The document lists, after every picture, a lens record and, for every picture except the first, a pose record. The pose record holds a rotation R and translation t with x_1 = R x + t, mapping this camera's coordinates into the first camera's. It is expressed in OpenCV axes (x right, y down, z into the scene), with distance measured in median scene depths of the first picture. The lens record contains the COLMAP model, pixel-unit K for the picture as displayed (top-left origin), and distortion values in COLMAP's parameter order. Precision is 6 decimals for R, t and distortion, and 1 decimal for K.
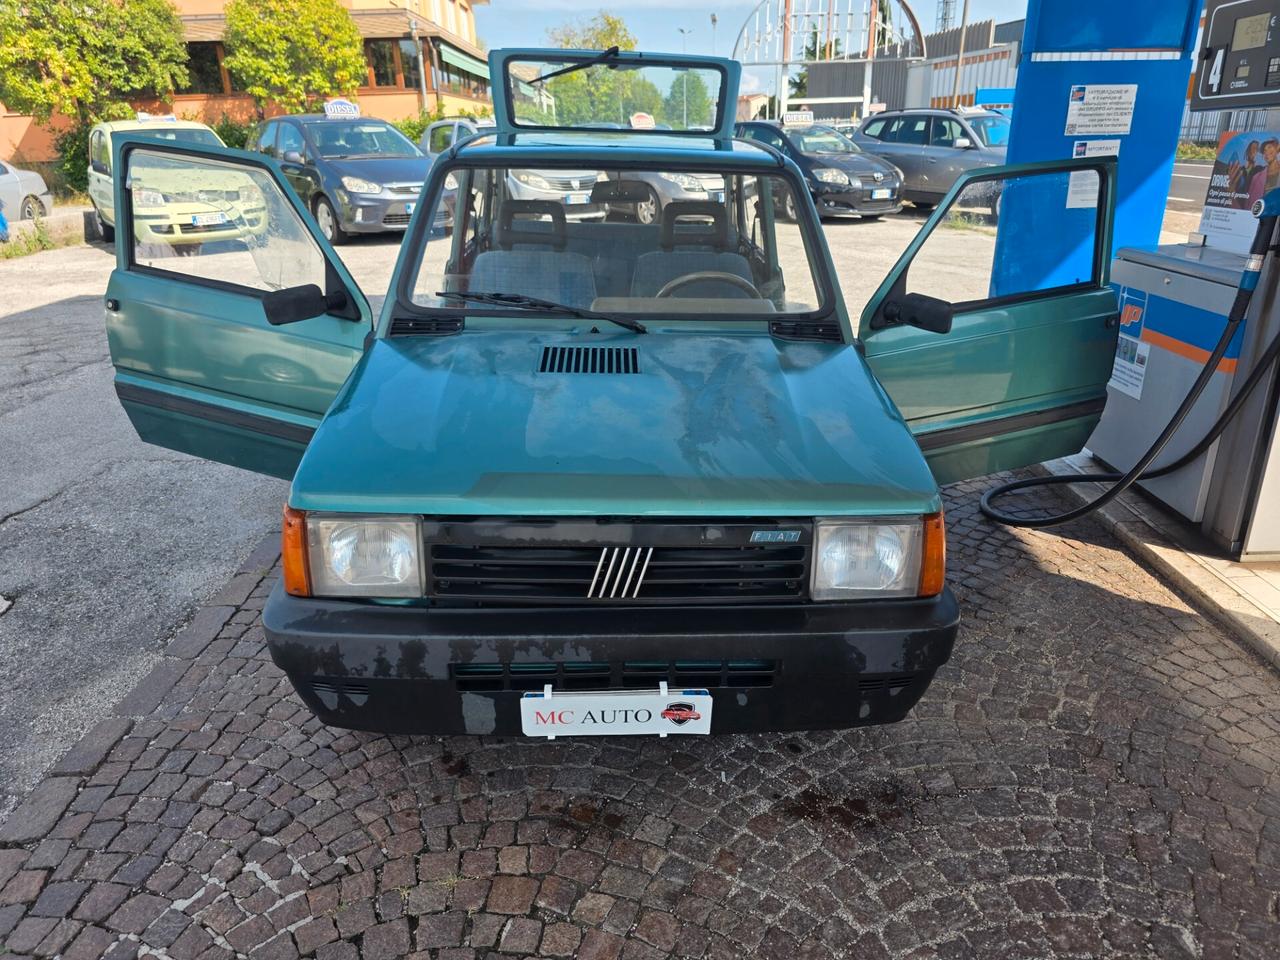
lens RADIAL K [[864.7, 0, 642.7], [0, 864.7, 481.3], [0, 0, 1]] dist [0.043007, -0.039678]
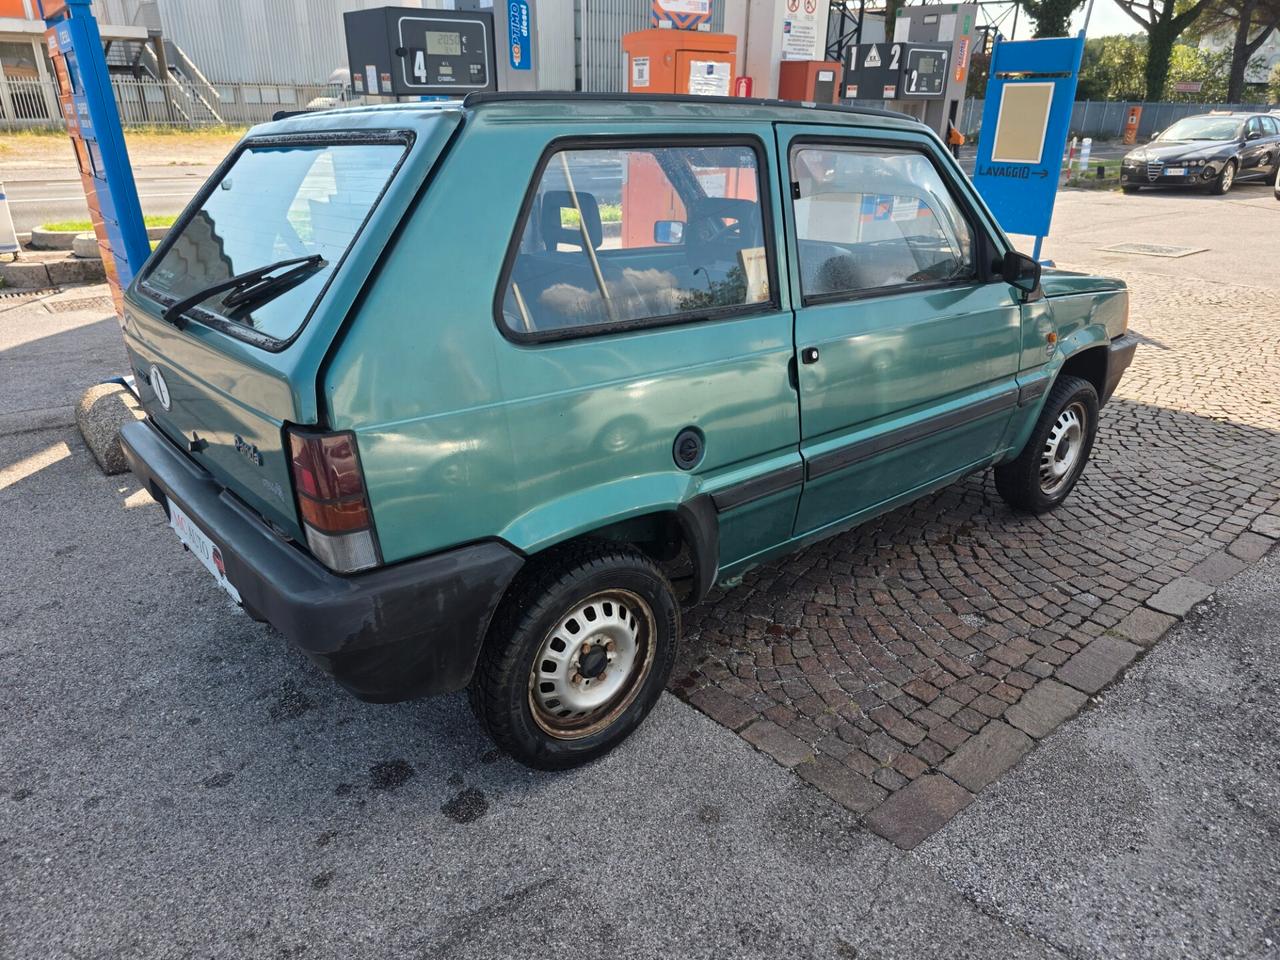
lens RADIAL K [[864.7, 0, 631.9], [0, 864.7, 476.1], [0, 0, 1]] dist [0.043007, -0.039678]
pose [[-0.616583, -0.294584, 0.730100, -0.783397], [0.293427, 0.774555, 0.560326, -0.666099], [-0.730566, 0.559718, -0.391138, 1.718183]]
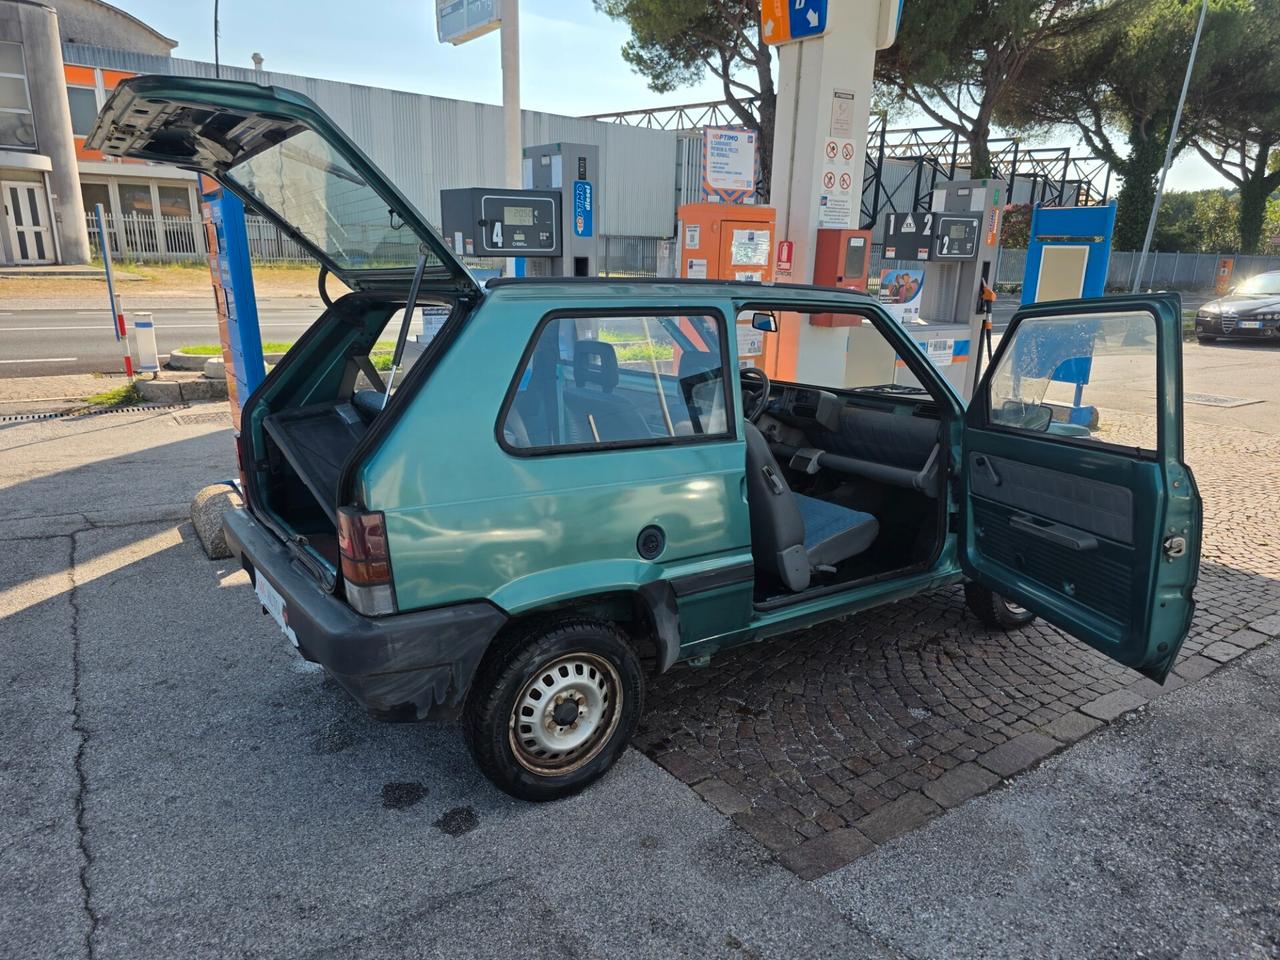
lens RADIAL K [[864.7, 0, 652.8], [0, 864.7, 494.1], [0, 0, 1]] dist [0.043007, -0.039678]
pose [[-0.547181, -0.223368, 0.806660, -0.996507], [0.295316, 0.850238, 0.435757, -0.707849], [-0.783187, 0.476657, -0.399269, 1.727724]]
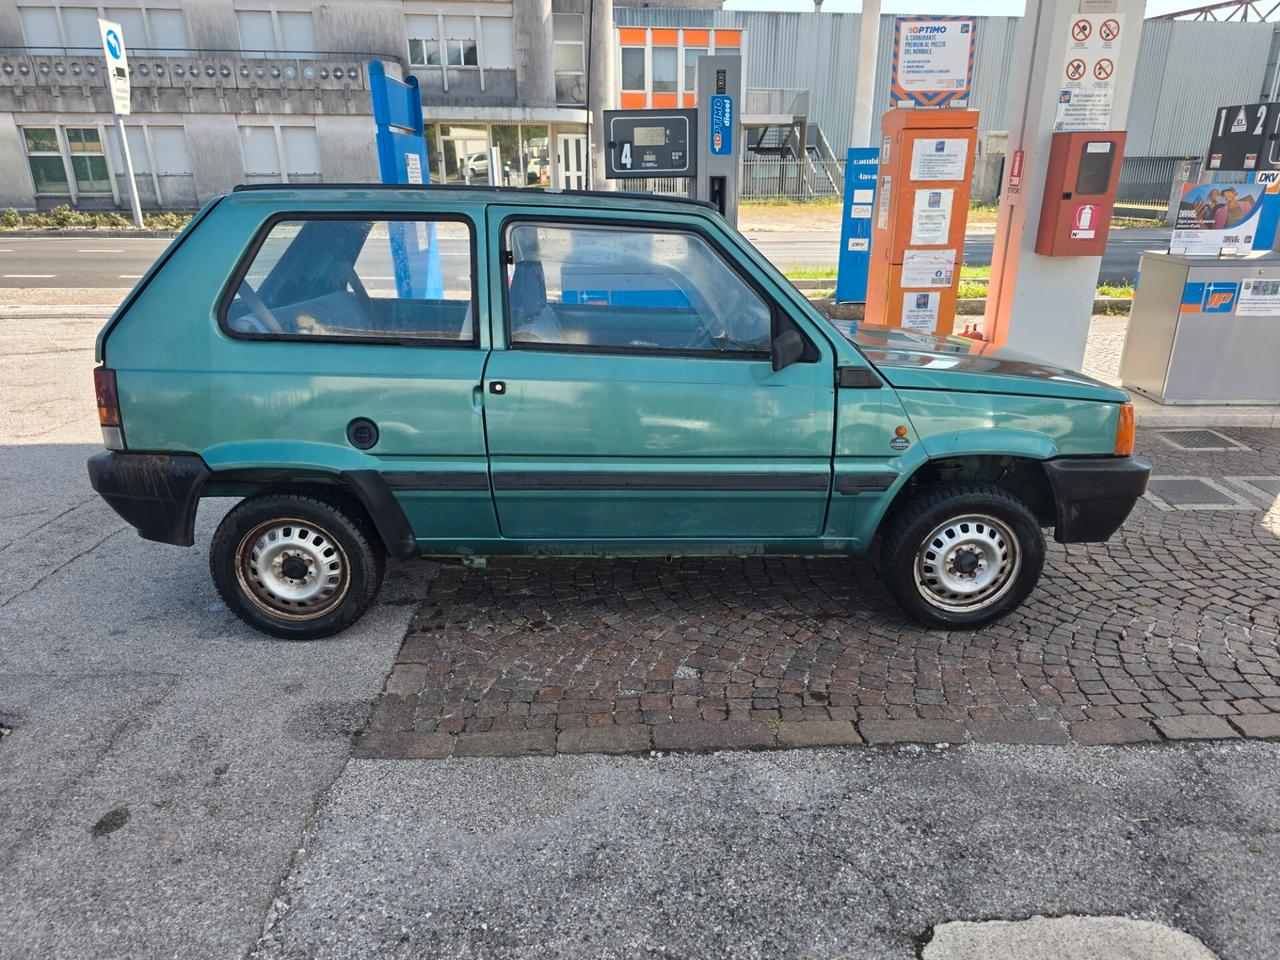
lens RADIAL K [[864.7, 0, 649.6], [0, 864.7, 489.3], [0, 0, 1]] dist [0.043007, -0.039678]
pose [[-0.001477, -0.321071, 0.947054, -1.225862], [0.371487, 0.879106, 0.298615, -0.399355], [-0.928437, 0.352259, 0.117976, 1.020623]]
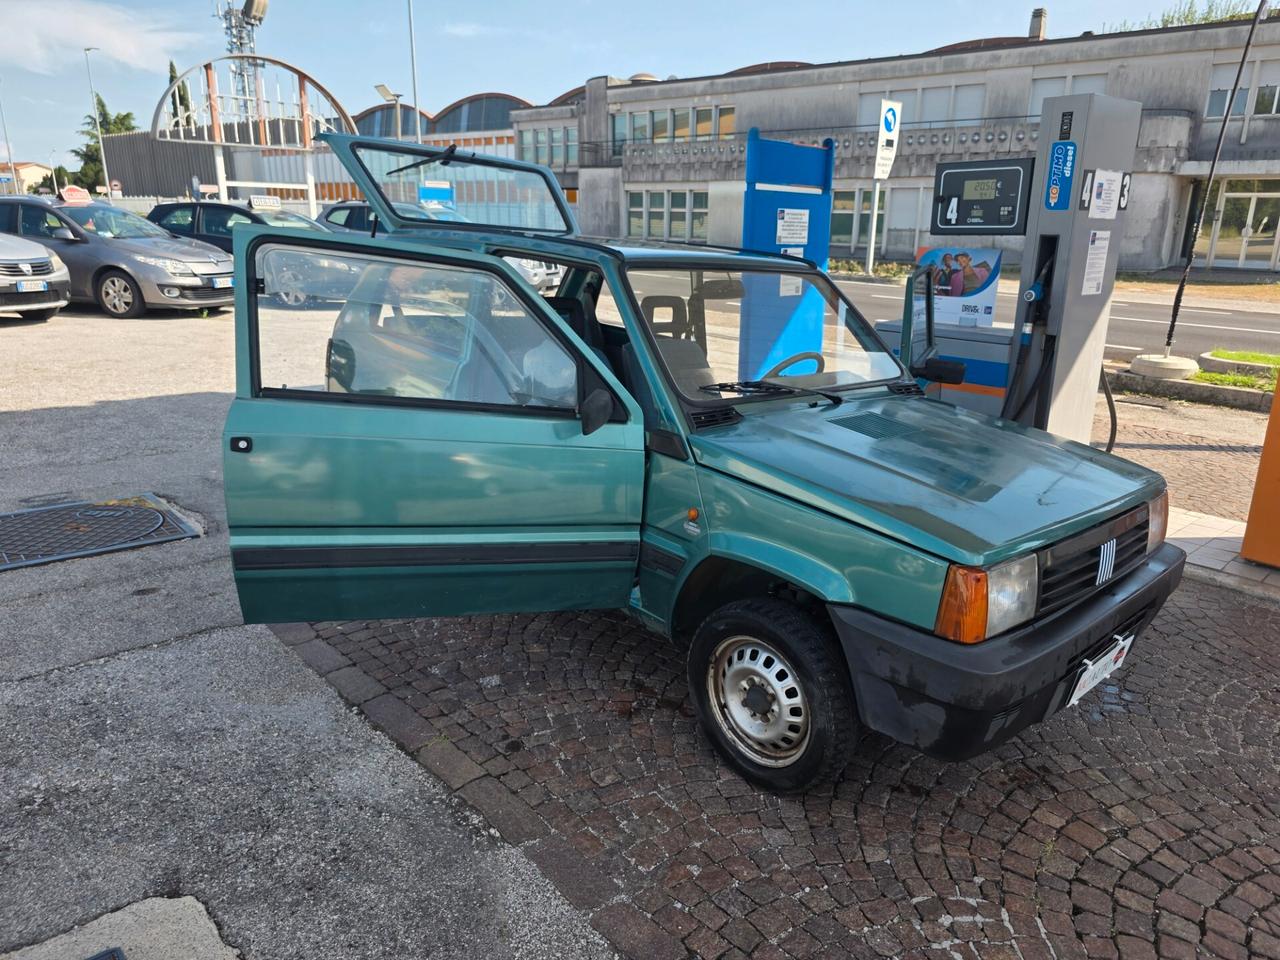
lens RADIAL K [[864.7, 0, 665.8], [0, 864.7, 471.5], [0, 0, 1]] dist [0.043007, -0.039678]
pose [[0.743180, -0.147024, 0.652739, -0.852121], [0.210618, 0.977371, -0.019655, -0.090688], [-0.635078, 0.152086, 0.757328, 0.217417]]
